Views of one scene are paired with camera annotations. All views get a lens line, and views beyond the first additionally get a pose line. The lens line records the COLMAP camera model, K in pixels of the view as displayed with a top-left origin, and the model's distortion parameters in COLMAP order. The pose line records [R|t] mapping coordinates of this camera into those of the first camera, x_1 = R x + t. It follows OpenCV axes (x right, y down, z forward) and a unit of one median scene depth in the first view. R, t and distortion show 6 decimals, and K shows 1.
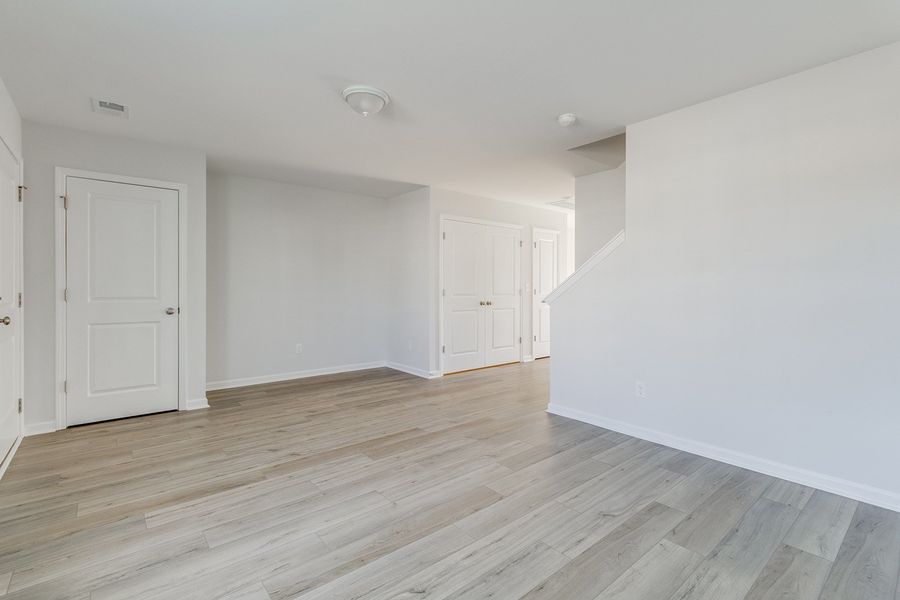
lens RADIAL K [[415.8, 0, 454.8], [0, 415.8, 288.6], [0, 0, 1]] dist [0.003721, -0.000231]
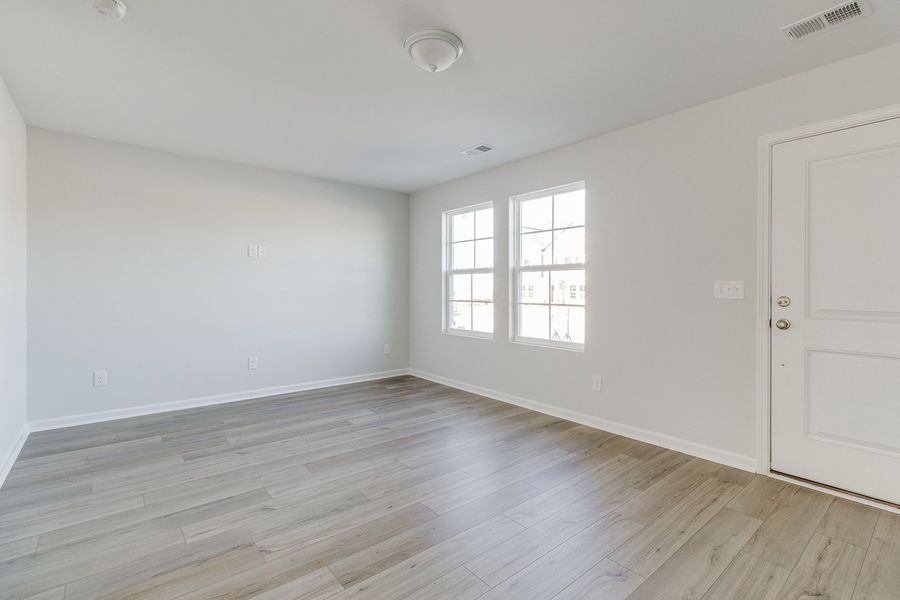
lens RADIAL K [[415.8, 0, 456.0], [0, 415.8, 294.2], [0, 0, 1]] dist [0.003721, -0.000231]
pose [[-0.999961, -0.005806, 0.006597, -0.261364], [-0.005715, 0.999891, 0.013633, -0.004640], [-0.006676, 0.013595, -0.999885, 1.766844]]
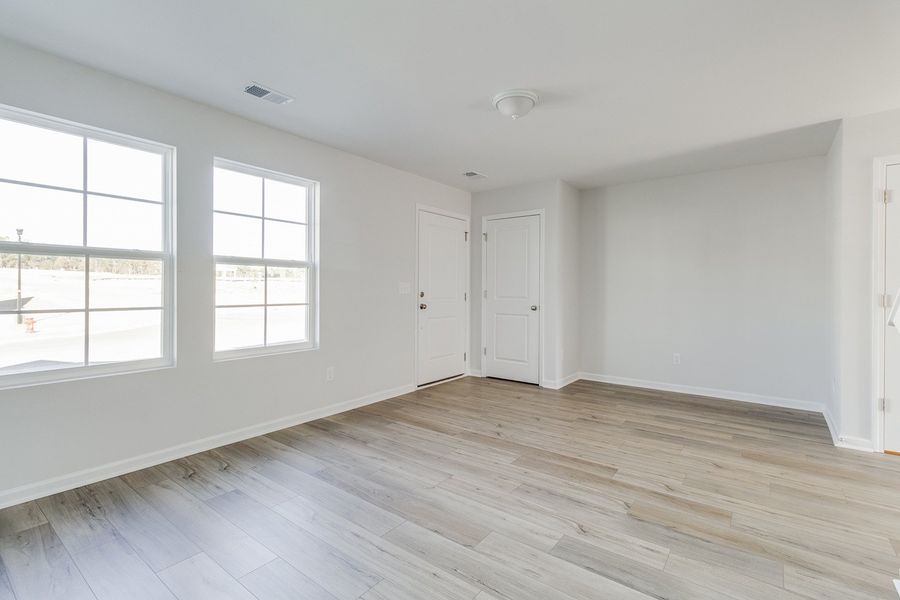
lens RADIAL K [[415.8, 0, 459.3], [0, 415.8, 292.6], [0, 0, 1]] dist [0.003721, -0.000231]
pose [[0.225365, 0.007091, -0.974249, 0.727399], [-0.007493, 0.999957, 0.005545, 0.000151], [0.974246, 0.006051, 0.225408, 0.640182]]
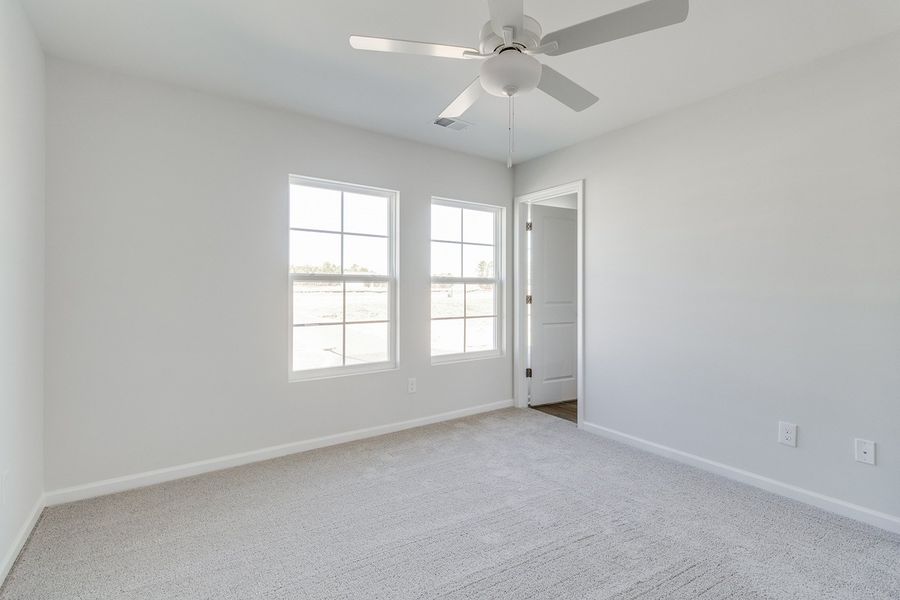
lens RADIAL K [[435.3, 0, 459.6], [0, 435.3, 298.4], [0, 0, 1]] dist [0.001828, -0.000106]
pose [[-0.073202, -0.010884, -0.997258, 0.884883], [0.016809, 0.999785, -0.012145, 0.000434], [0.997176, -0.017652, -0.073003, 0.454549]]
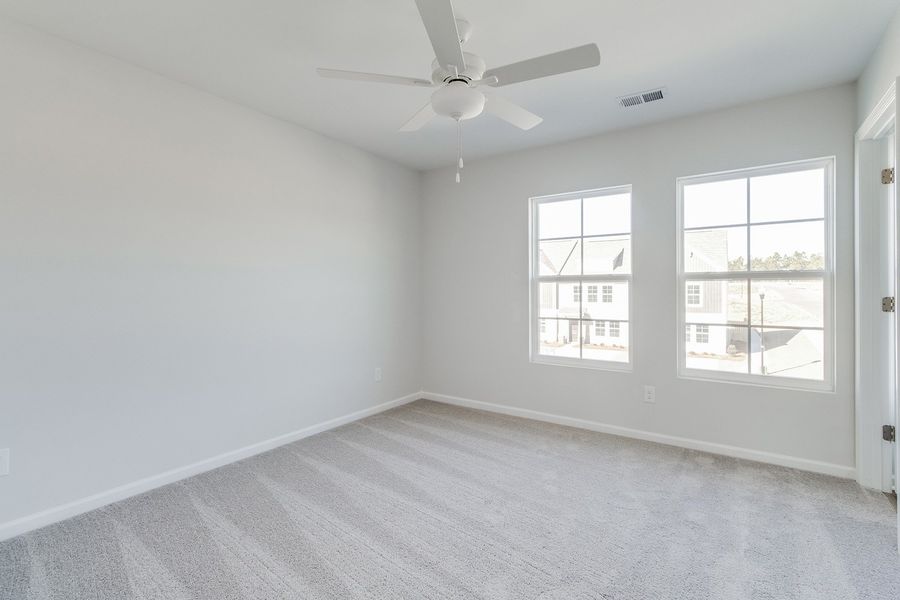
lens RADIAL K [[371.7, 0, 452.1], [0, 371.7, 298.9], [0, 0, 1]] dist [-0.009966, 0.000230]
pose [[-0.958439, -0.018143, -0.284719, 0.389490], [-0.017612, 0.999835, -0.004426, -0.001559], [0.284753, 0.000773, -0.958601, 1.029644]]
